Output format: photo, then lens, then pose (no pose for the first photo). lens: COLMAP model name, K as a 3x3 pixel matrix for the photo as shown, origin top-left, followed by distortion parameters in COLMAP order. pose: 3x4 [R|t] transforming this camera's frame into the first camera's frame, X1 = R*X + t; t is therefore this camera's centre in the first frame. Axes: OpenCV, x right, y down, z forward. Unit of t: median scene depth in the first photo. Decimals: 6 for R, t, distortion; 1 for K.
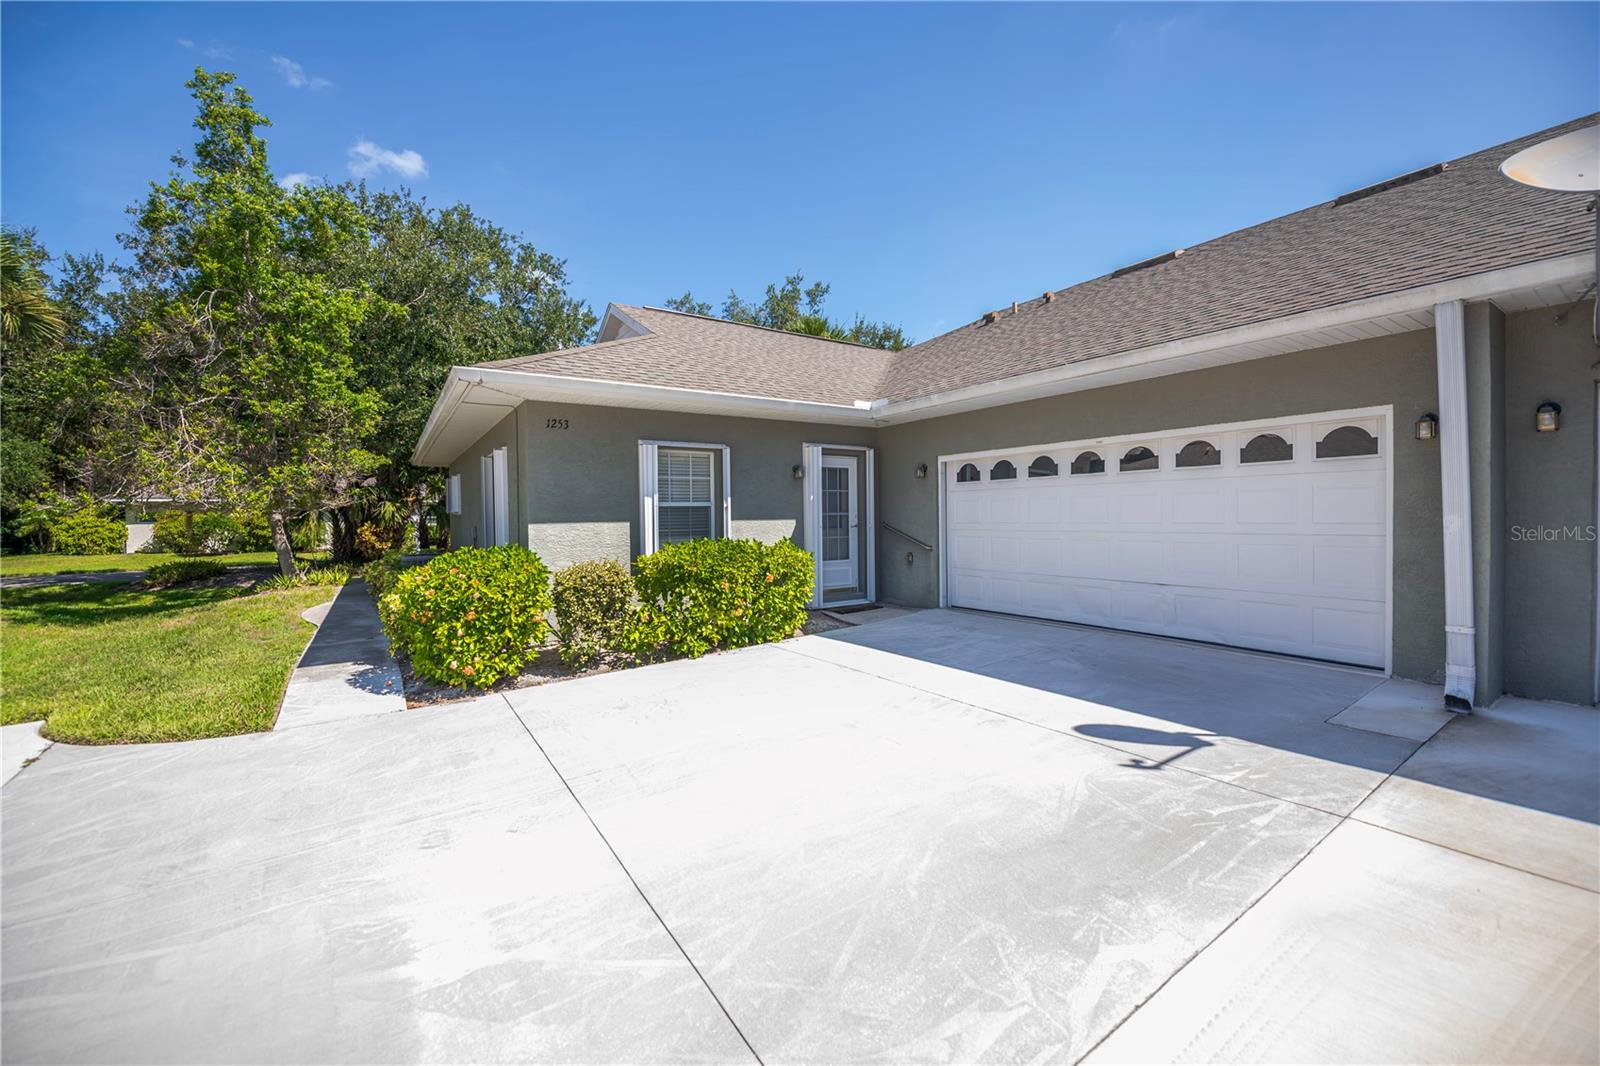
lens RADIAL K [[634.0, 0, 800.0], [0, 634.0, 533.0], [0, 0, 1]] dist [-0.000648, -0.000204]
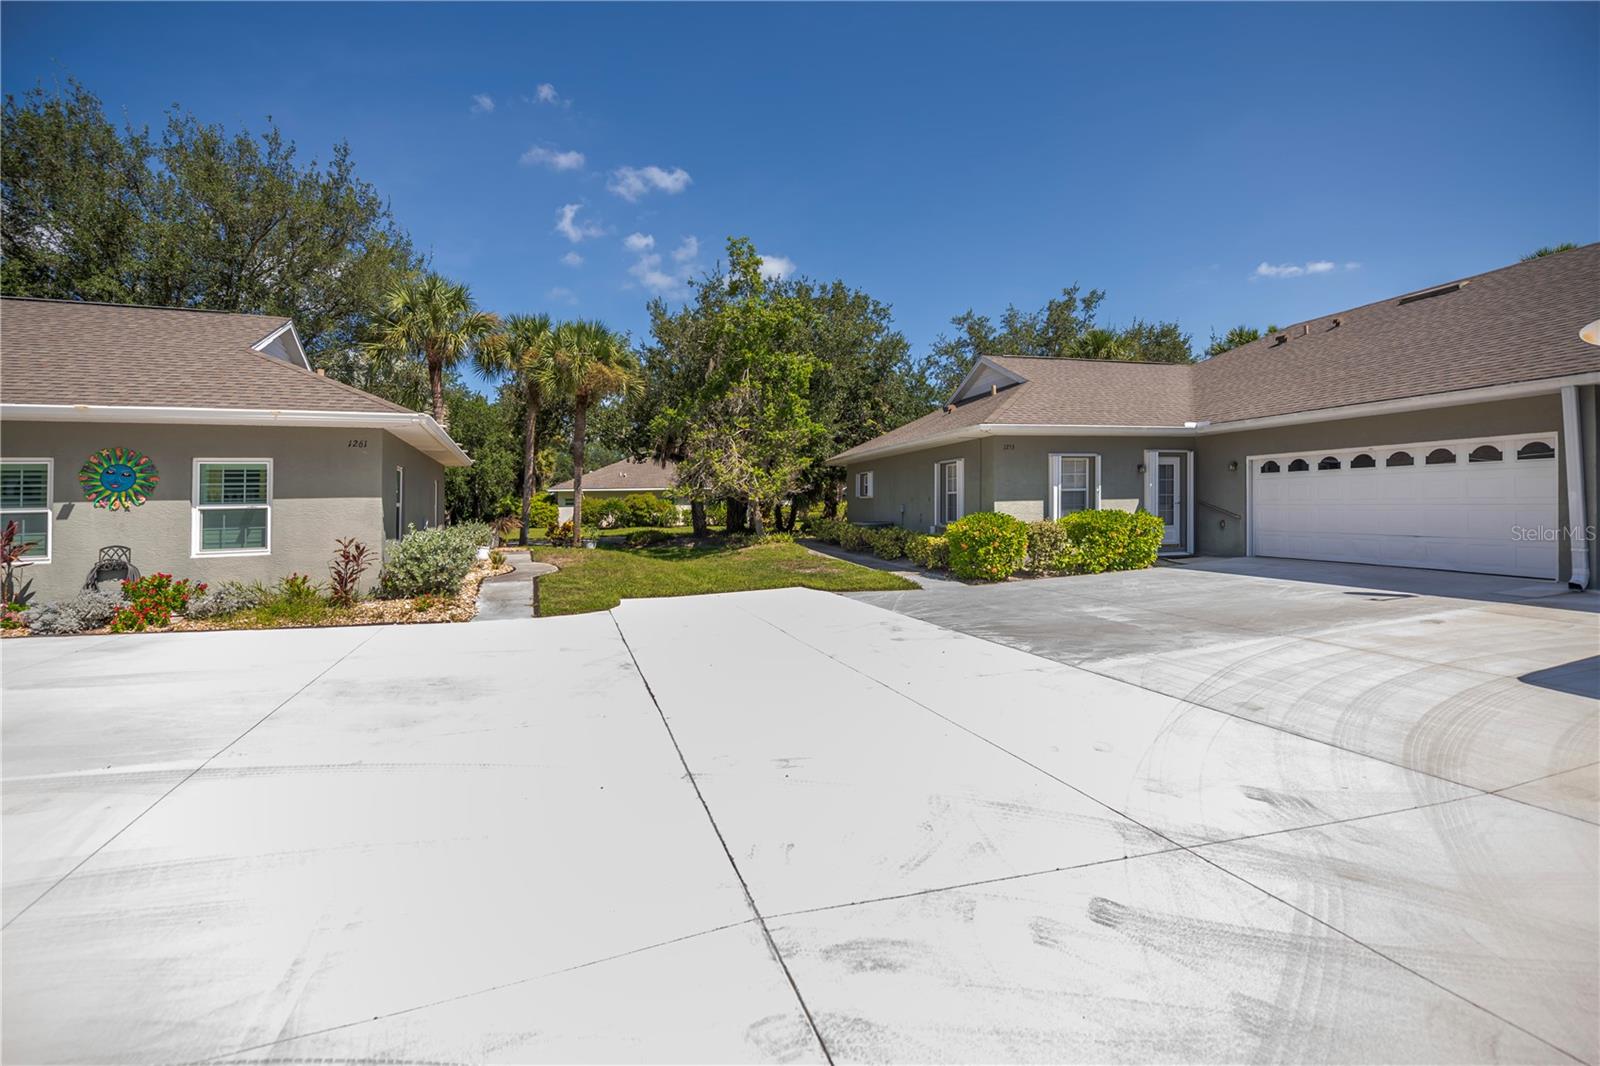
lens RADIAL K [[635.1, 0, 800.5], [0, 635.1, 518.5], [0, 0, 1]] dist [0.000379, -0.004511]
pose [[0.942673, 0.004133, -0.333692, -0.282510], [-0.003408, 0.999990, 0.002758, 0.027386], [0.333700, -0.001463, 0.942678, -0.792730]]
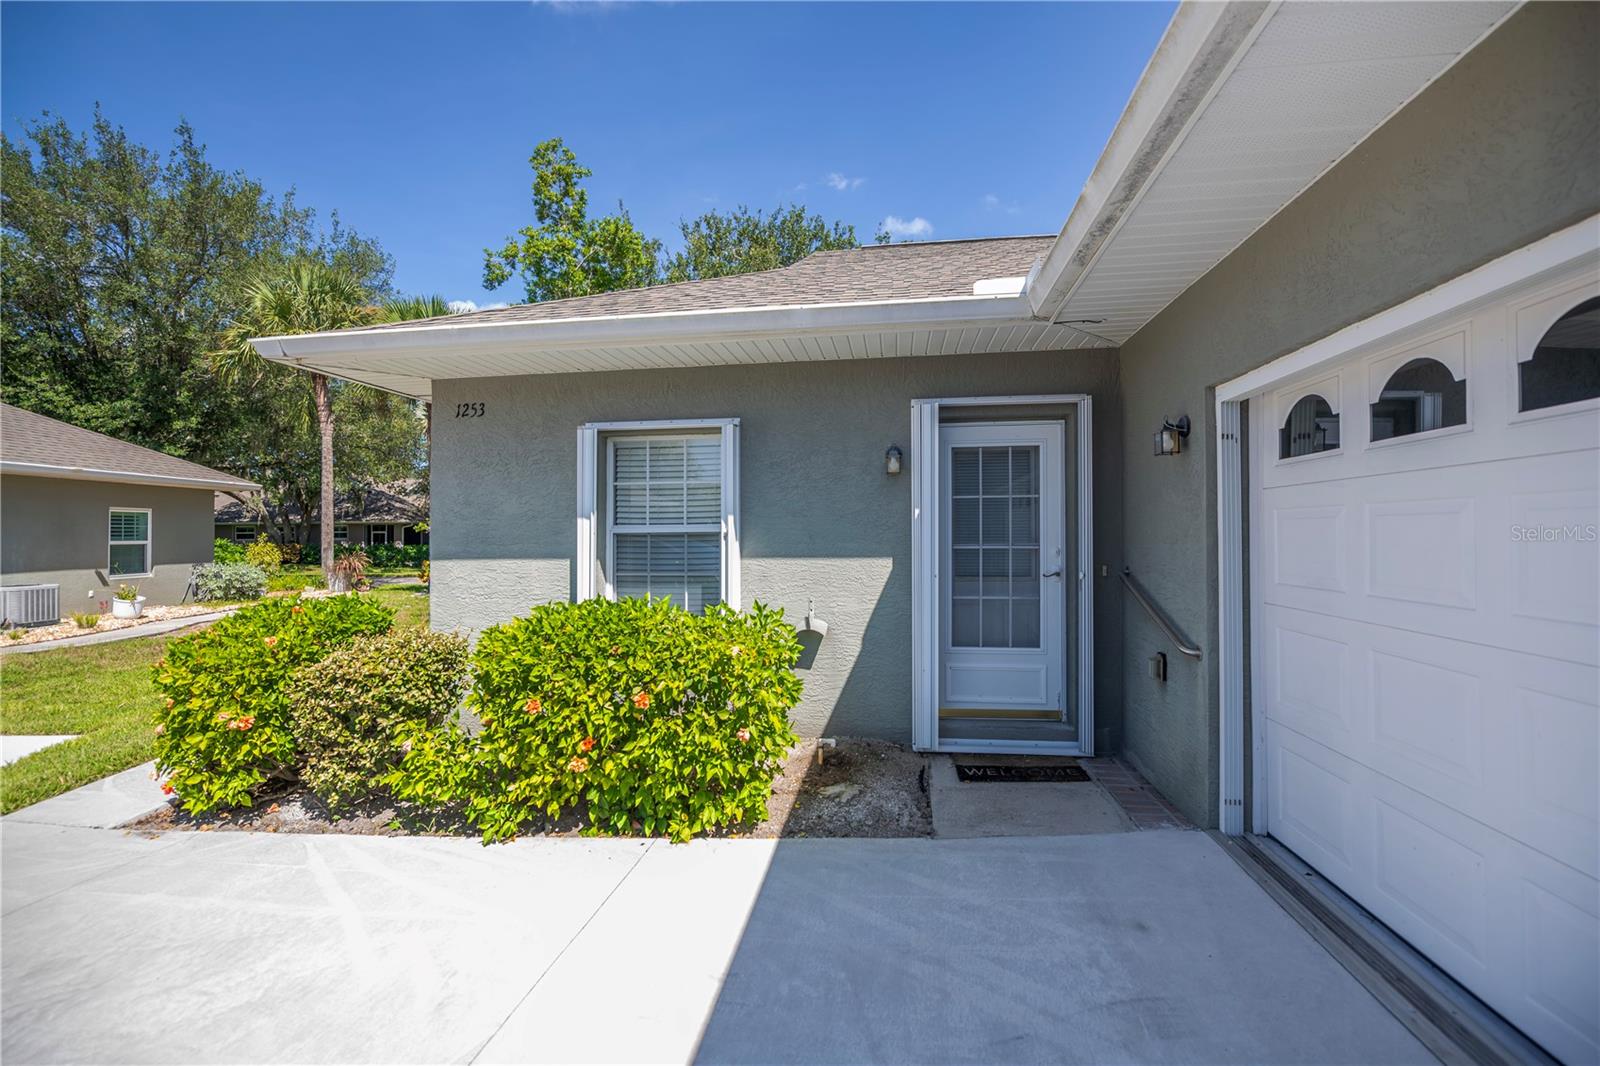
lens RADIAL K [[635.3, 0, 825.5], [0, 635.3, 533.4], [0, 0, 1]] dist [0.000840, 0.000015]
pose [[0.767491, 0.005383, -0.641037, 0.278334], [-0.017281, 0.999775, -0.012294, -0.034515], [0.640827, 0.020513, 0.767411, 0.612304]]
